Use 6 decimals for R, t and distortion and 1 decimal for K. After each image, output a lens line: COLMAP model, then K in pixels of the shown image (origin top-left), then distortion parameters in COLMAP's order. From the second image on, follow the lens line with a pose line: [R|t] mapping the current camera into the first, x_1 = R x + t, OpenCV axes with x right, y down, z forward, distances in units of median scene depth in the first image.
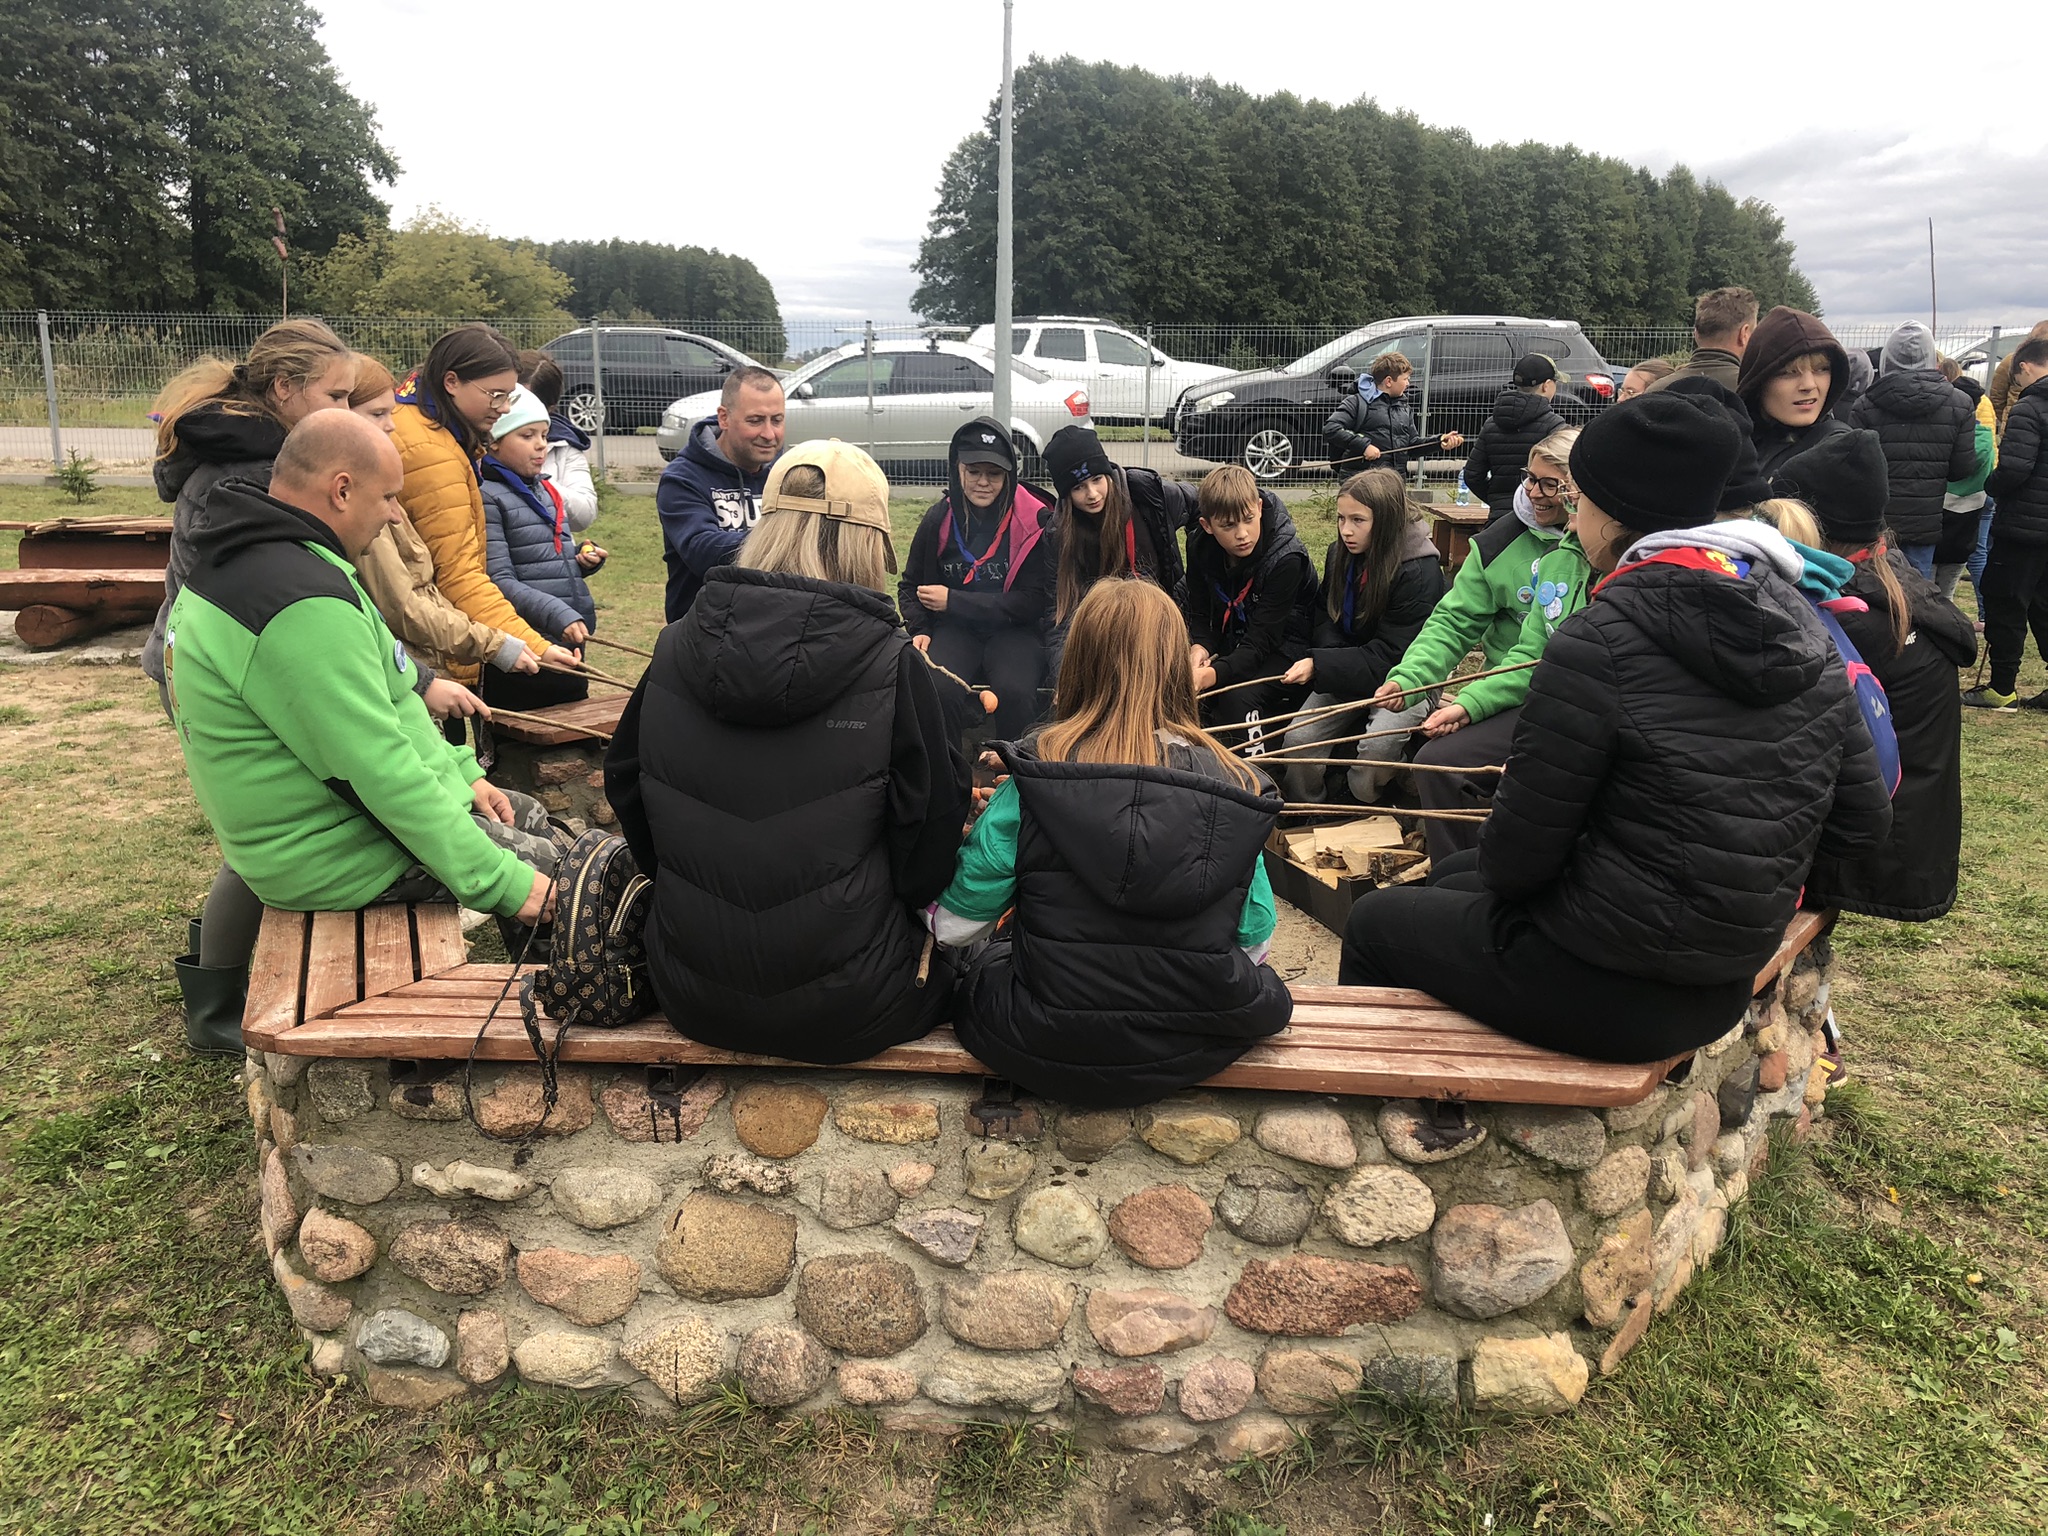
lens RADIAL K [[1650.7, 0, 888.0], [0, 1650.7, 755.4], [0, 0, 1]] dist [0.015018, -0.003618]
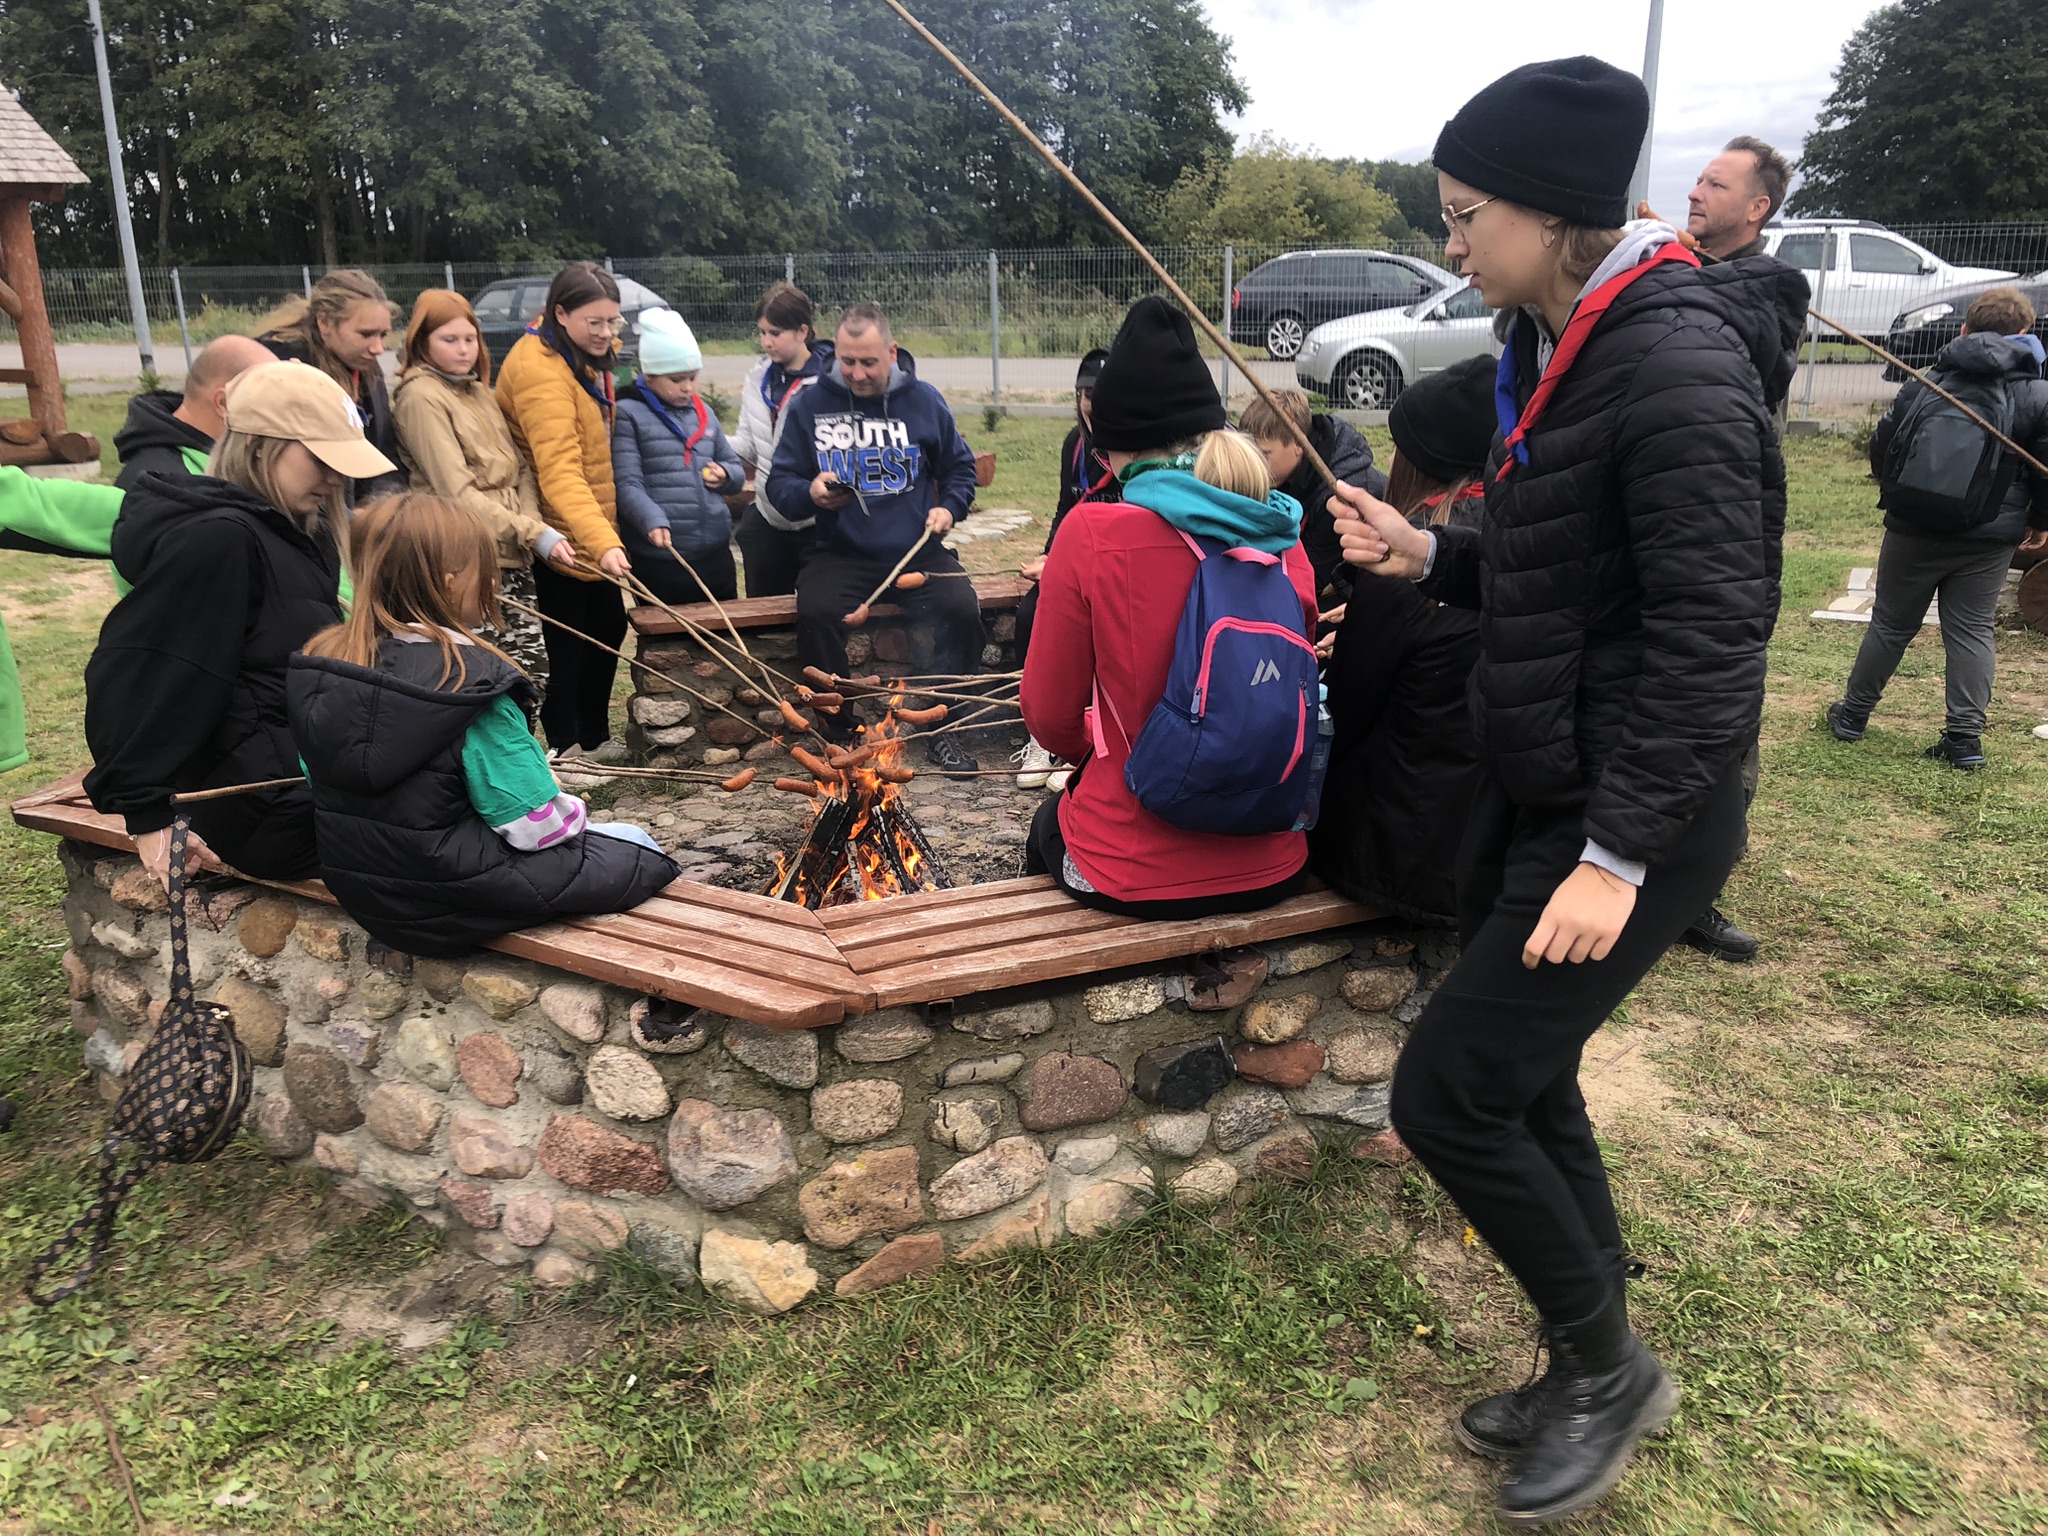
lens RADIAL K [[1637.9, 0, 1024.0], [0, 1637.9, 768.0], [0, 0, 1]] dist [0.002905, 0.004884]
pose [[0.890779, 0.105815, -0.441946, 0.183354], [-0.082082, 0.993982, 0.072547, -0.006100], [0.446963, -0.028348, 0.894103, 0.030742]]
